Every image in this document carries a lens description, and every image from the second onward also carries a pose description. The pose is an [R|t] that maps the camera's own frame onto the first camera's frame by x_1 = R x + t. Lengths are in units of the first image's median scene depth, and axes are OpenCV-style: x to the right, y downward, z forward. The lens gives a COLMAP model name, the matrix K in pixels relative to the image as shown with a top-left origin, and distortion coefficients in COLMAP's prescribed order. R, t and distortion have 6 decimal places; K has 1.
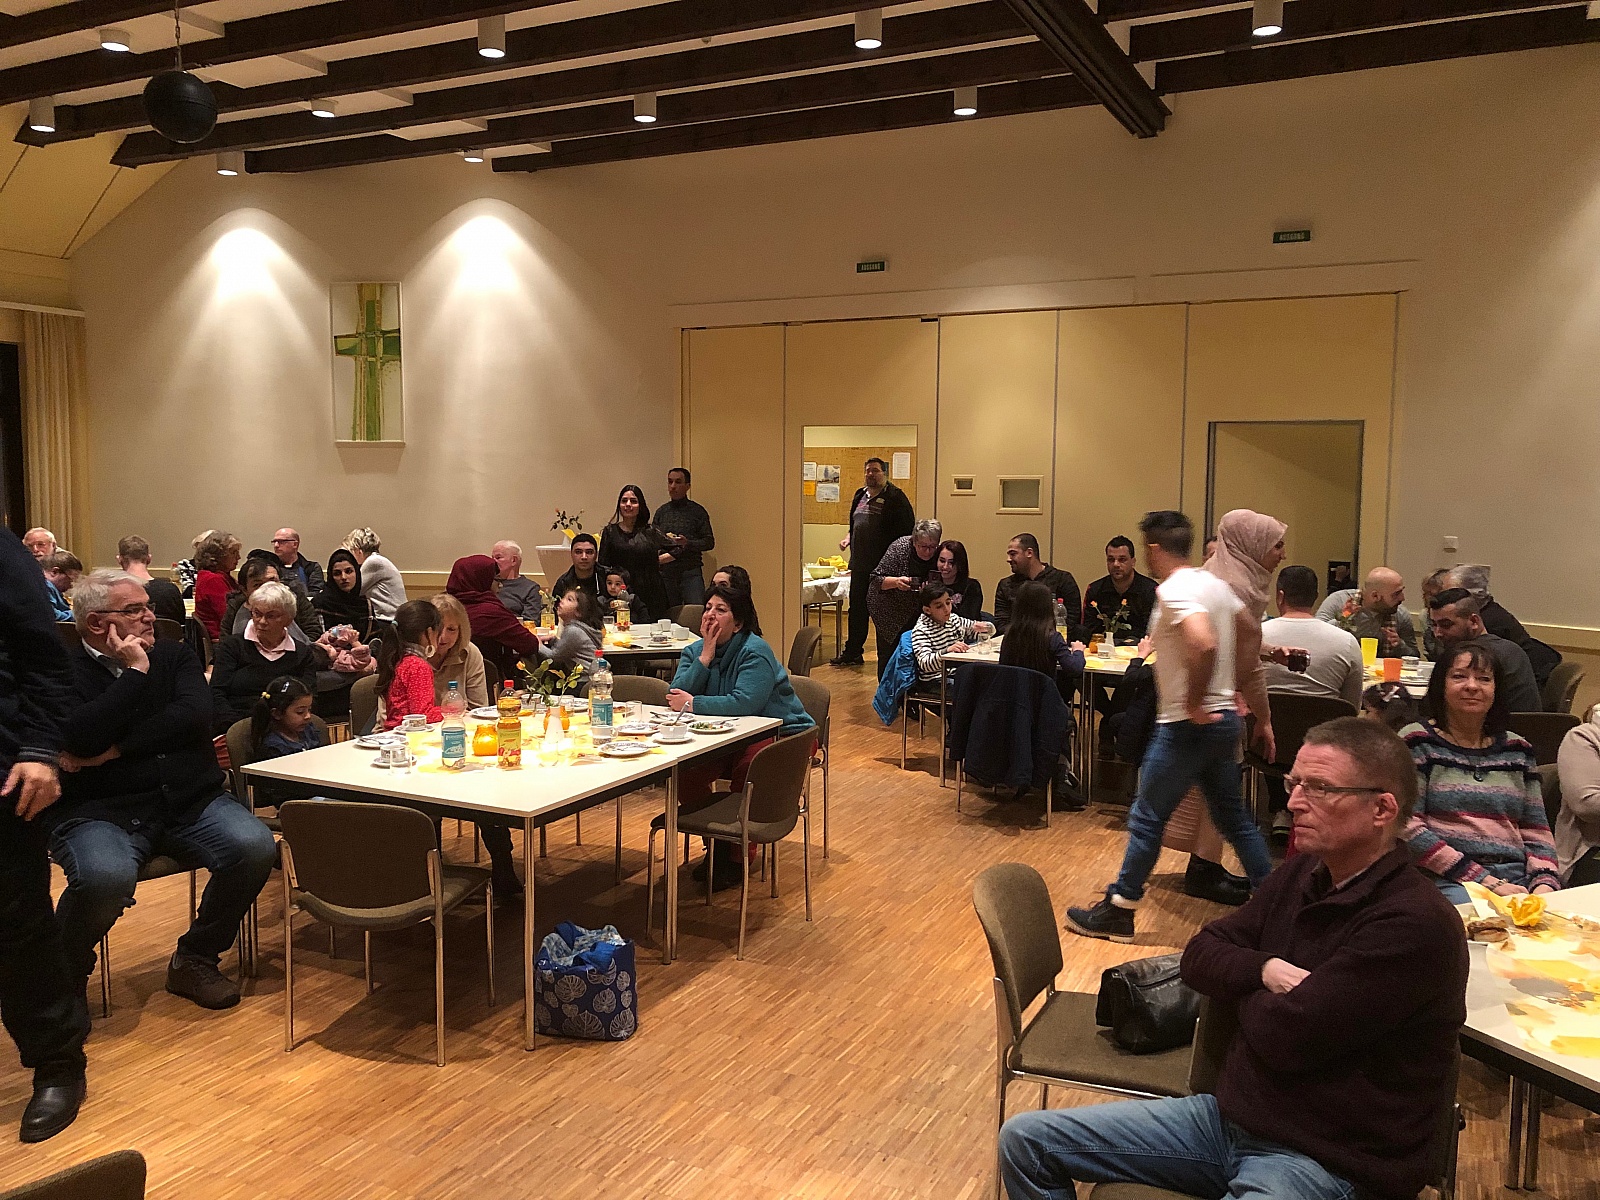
lens RADIAL K [[1292.1, 0, 801.7], [0, 1292.1, 575.3], [0, 0, 1]] dist [0.062934, -0.084545]
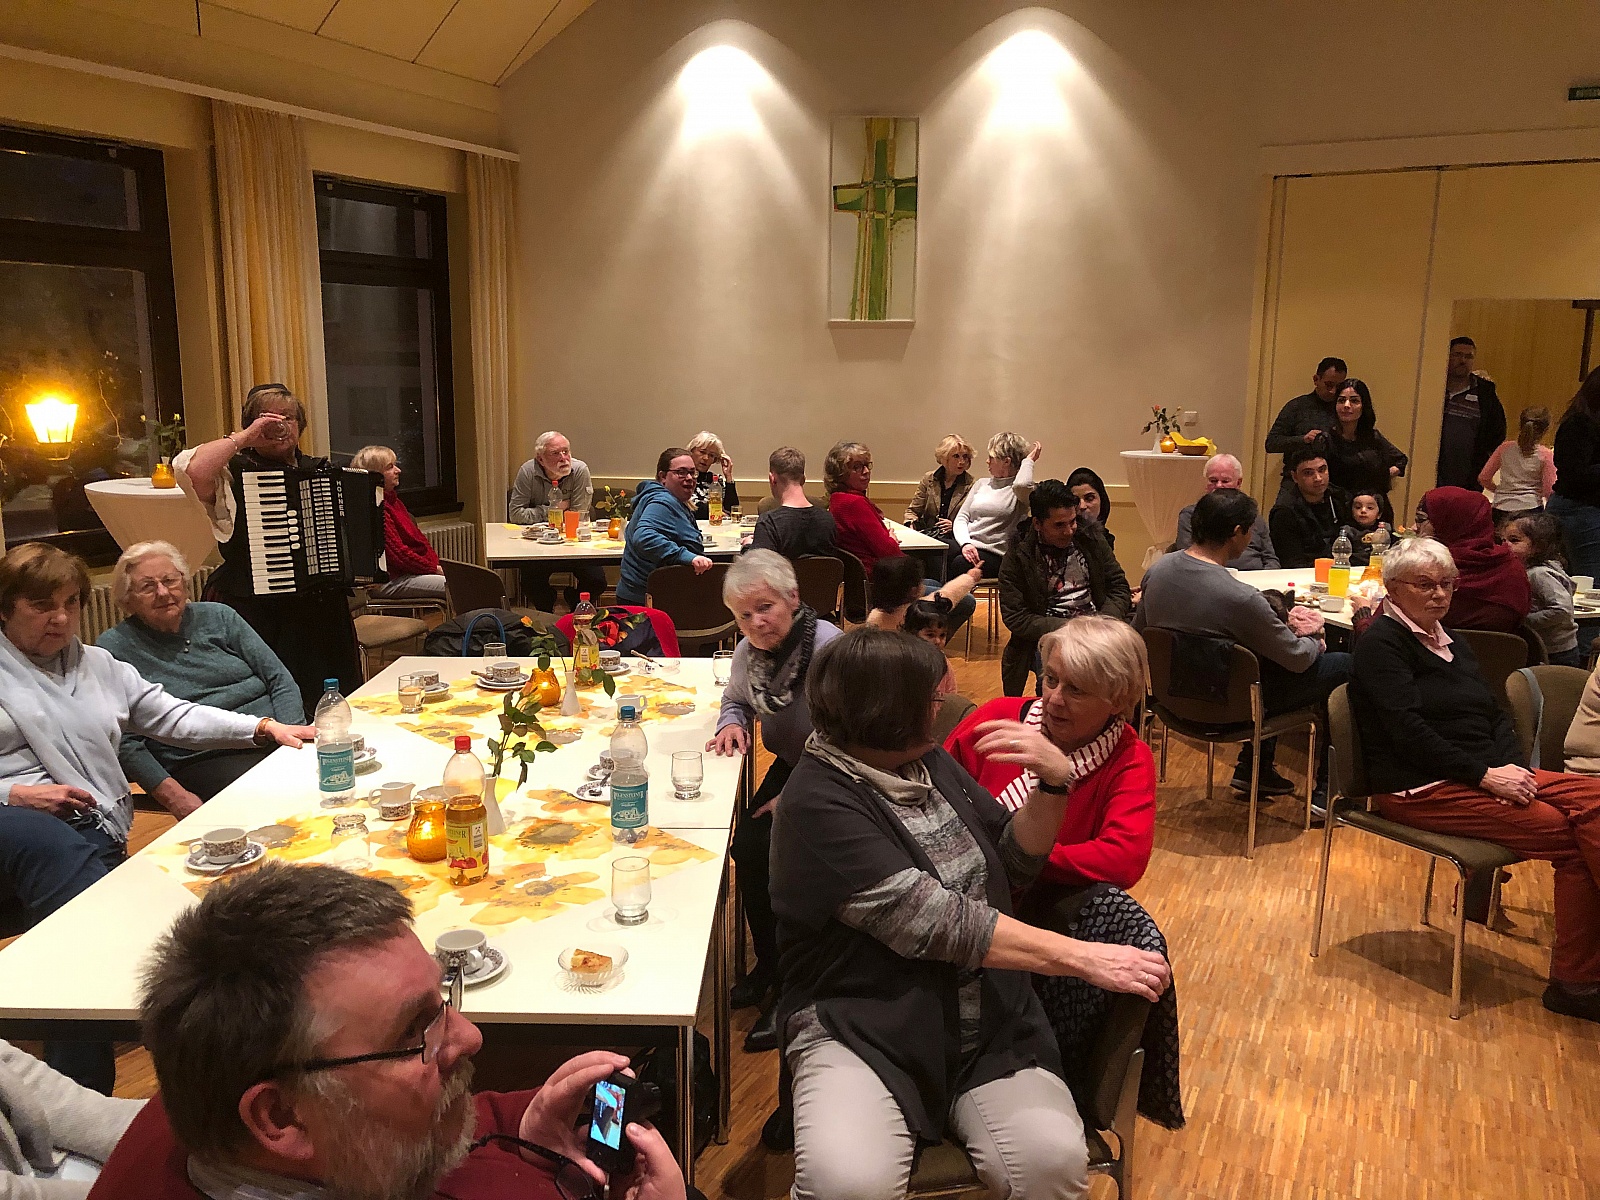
lens RADIAL K [[1309.4, 0, 800.0], [0, 1309.4, 600.0], [0, 0, 1]] dist [0.051908, -0.060080]
pose [[0.999959, 0.001956, 0.008805, -0.910703], [-0.002940, 0.993565, 0.113227, -0.052848], [-0.008527, -0.113248, 0.993530, 0.394946]]
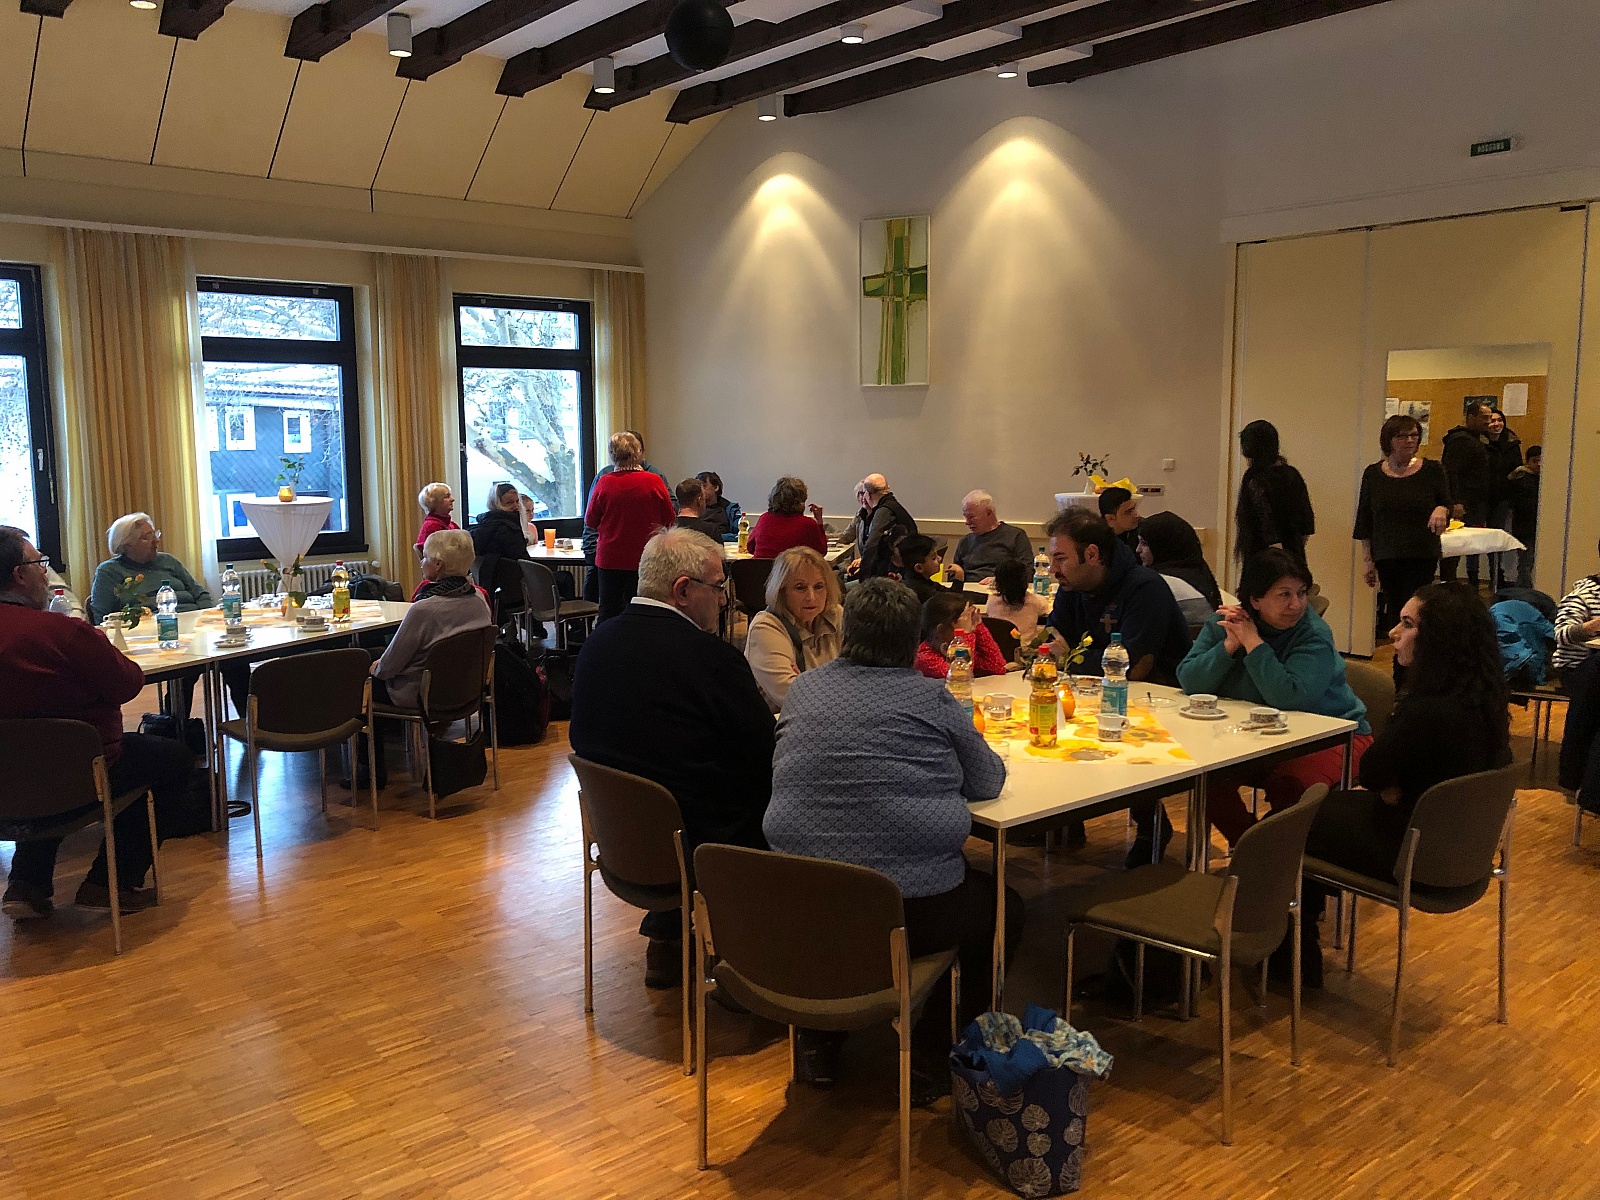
lens RADIAL K [[1309.6, 0, 799.9], [0, 1309.6, 578.2], [0, 0, 1]] dist [0.028237, -0.002894]
pose [[0.917964, 0.035462, -0.395076, -0.012155], [-0.019818, 0.998852, 0.043610, 0.000250], [0.396169, -0.032202, 0.917613, 0.165121]]
